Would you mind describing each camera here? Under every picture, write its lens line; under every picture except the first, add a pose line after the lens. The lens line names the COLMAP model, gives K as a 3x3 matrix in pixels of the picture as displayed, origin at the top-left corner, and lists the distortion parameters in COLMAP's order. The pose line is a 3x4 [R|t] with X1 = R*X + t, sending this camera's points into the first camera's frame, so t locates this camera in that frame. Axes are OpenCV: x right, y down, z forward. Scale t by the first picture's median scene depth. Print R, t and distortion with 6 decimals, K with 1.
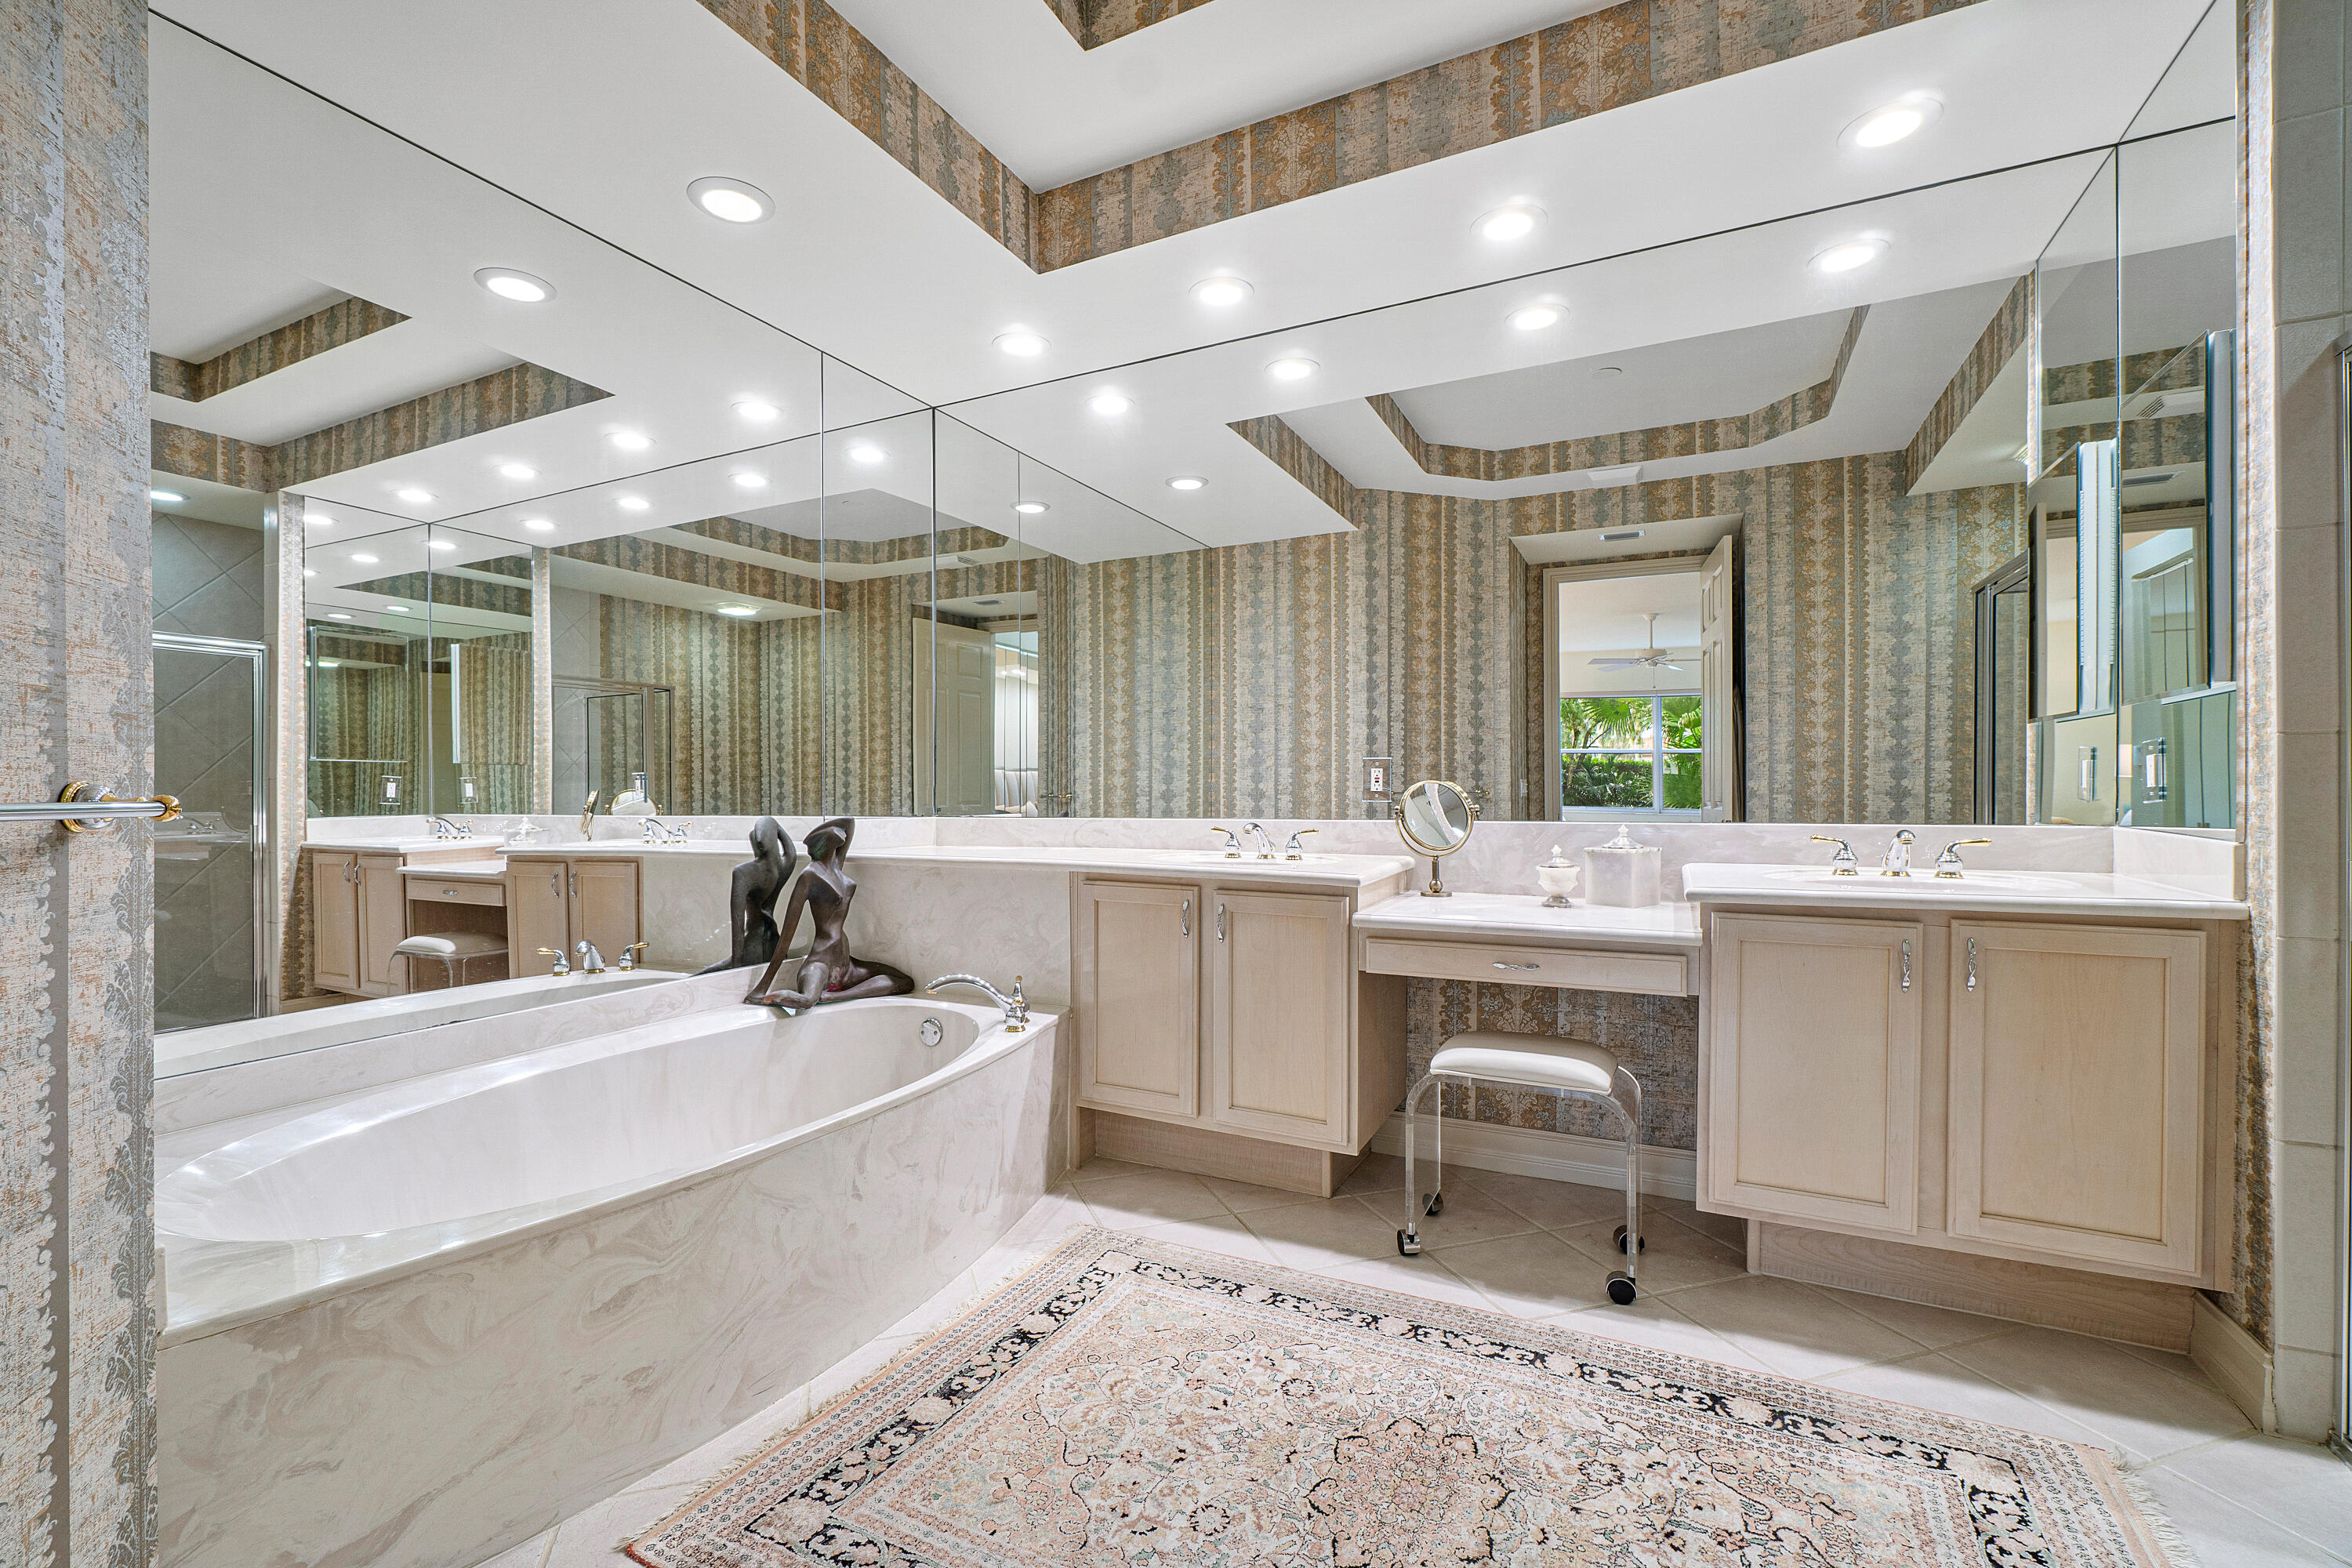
lens RADIAL K [[1020.7, 0, 1145.6], [0, 1020.7, 802.6], [0, 0, 1]] dist [-0.009365, 0.002970]
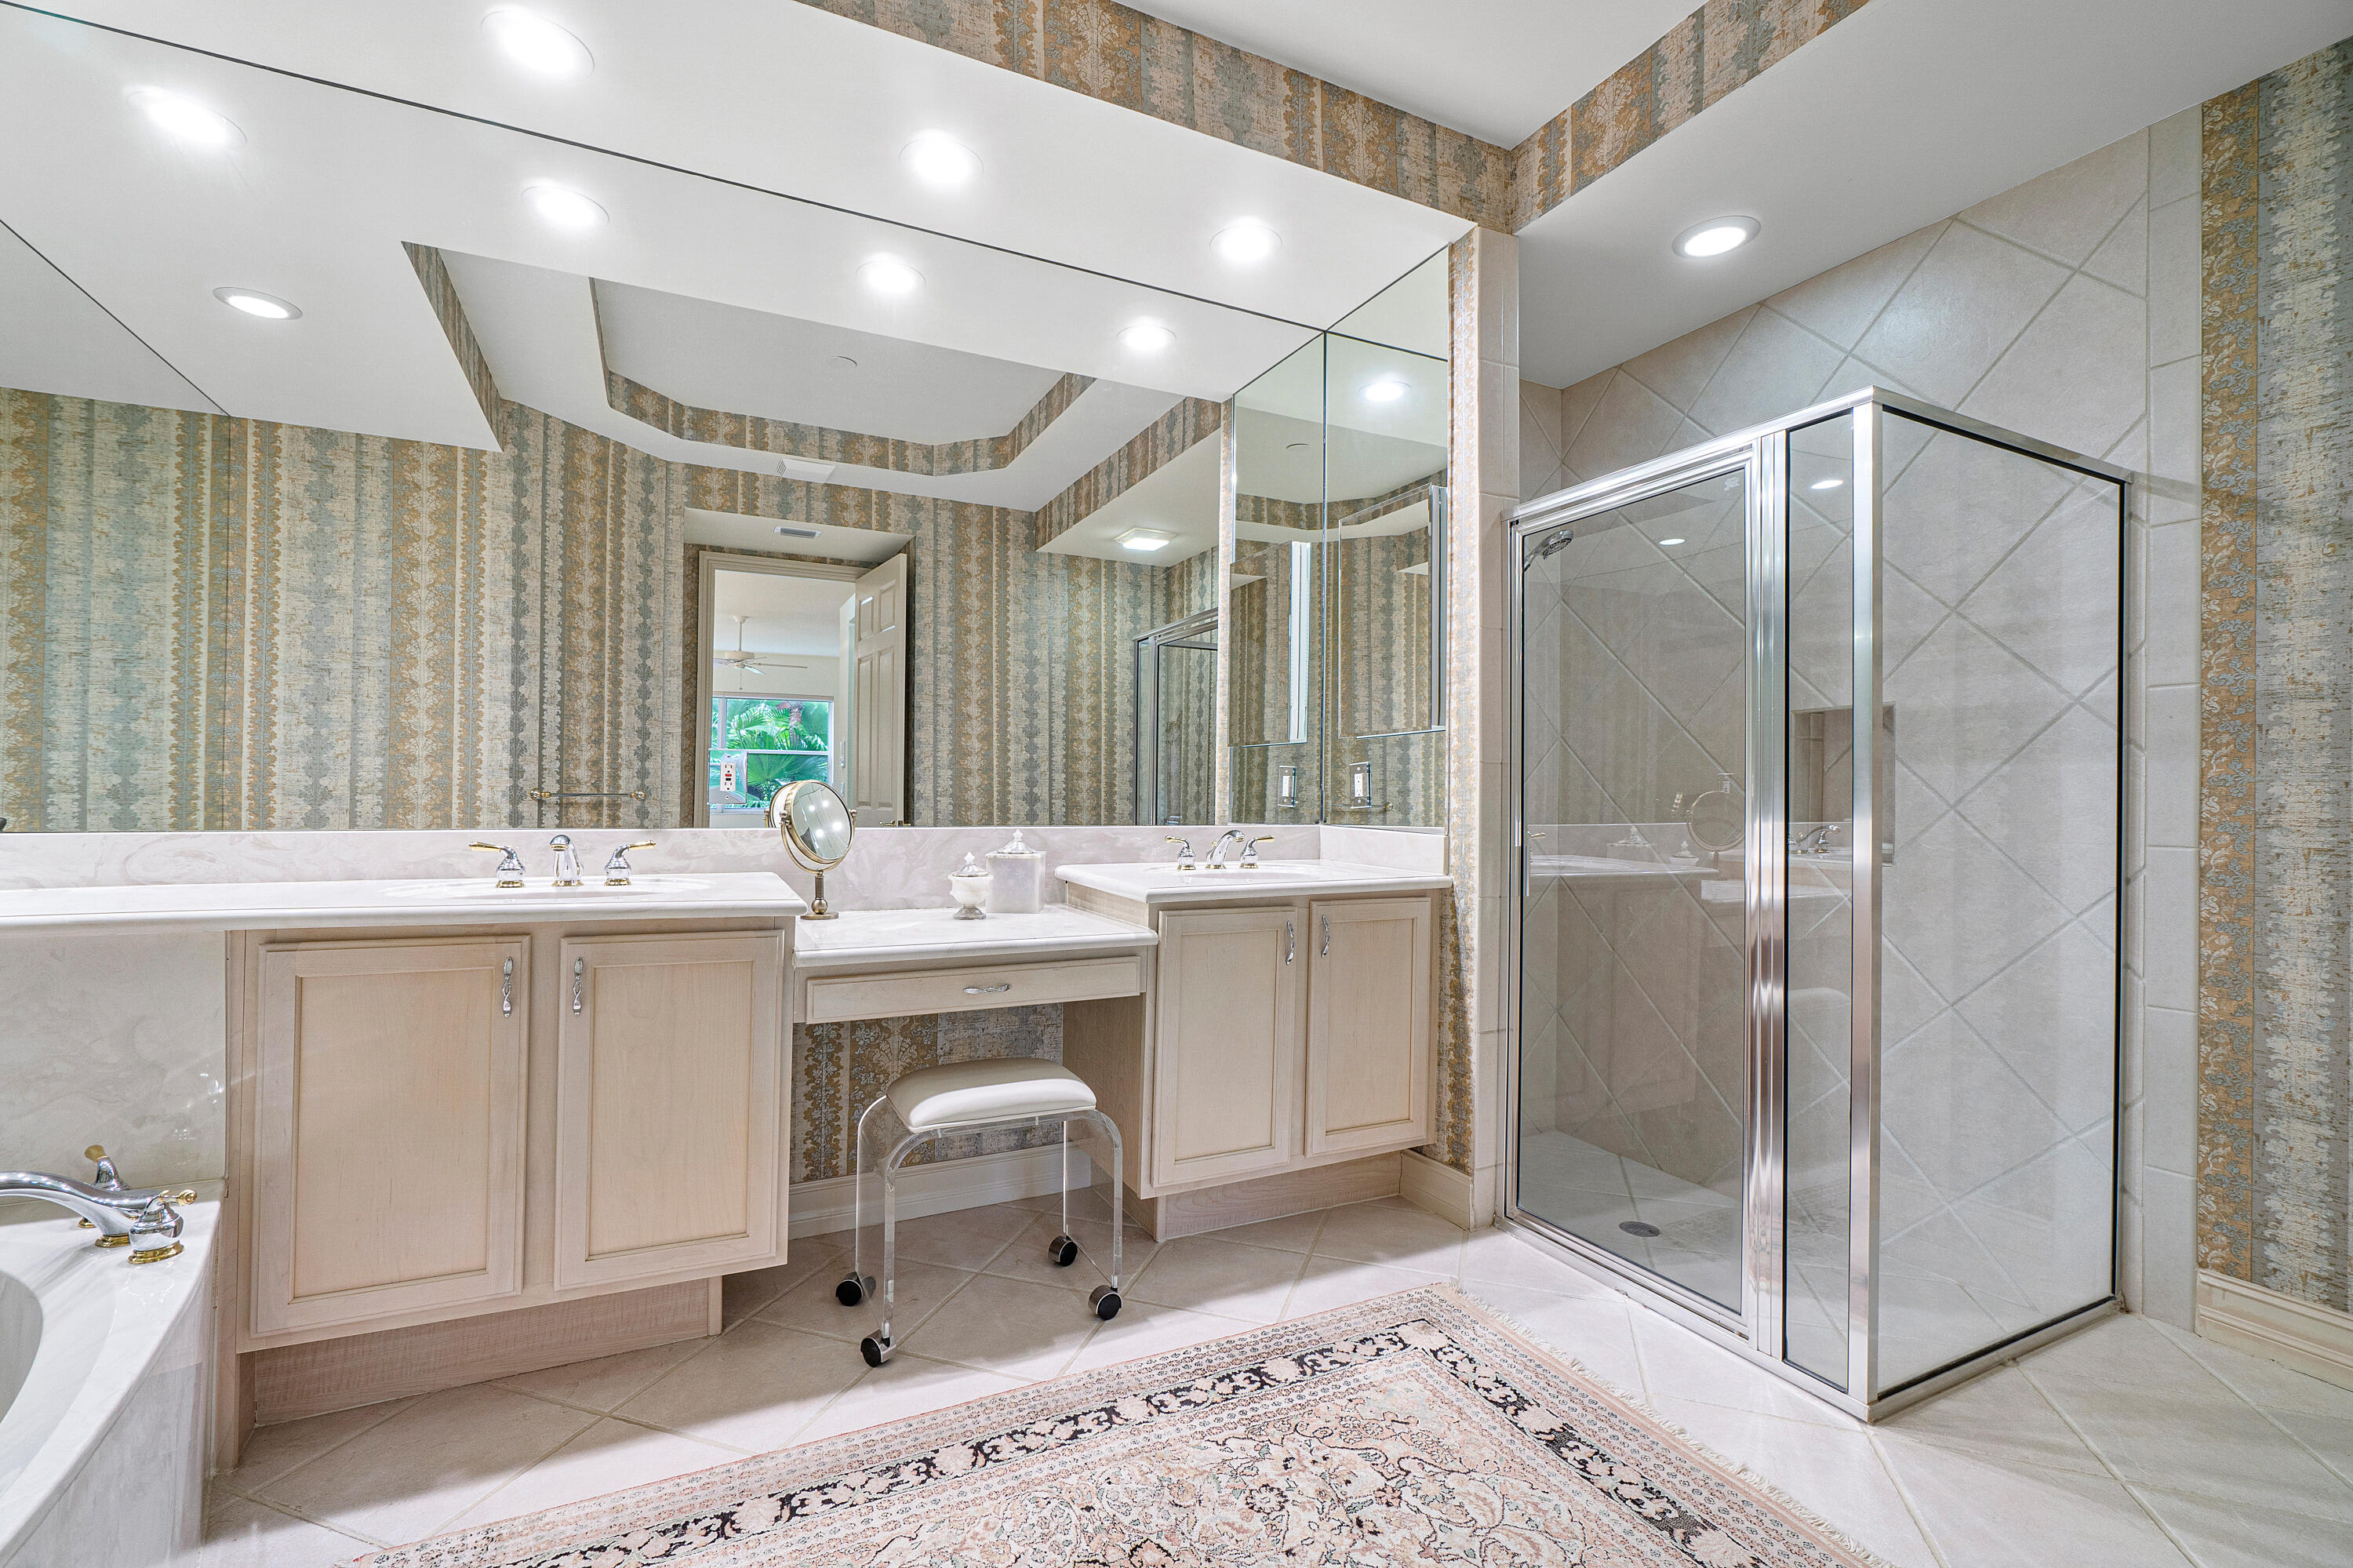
lens RADIAL K [[1021.1, 0, 1153.9], [0, 1021.1, 796.9], [0, 0, 1]] dist [-0.009365, 0.002970]
pose [[0.594312, 0.008978, 0.804184, -0.234439], [-0.002582, 0.999954, -0.009255, -0.000950], [-0.804230, 0.003423, 0.594308, 0.295859]]
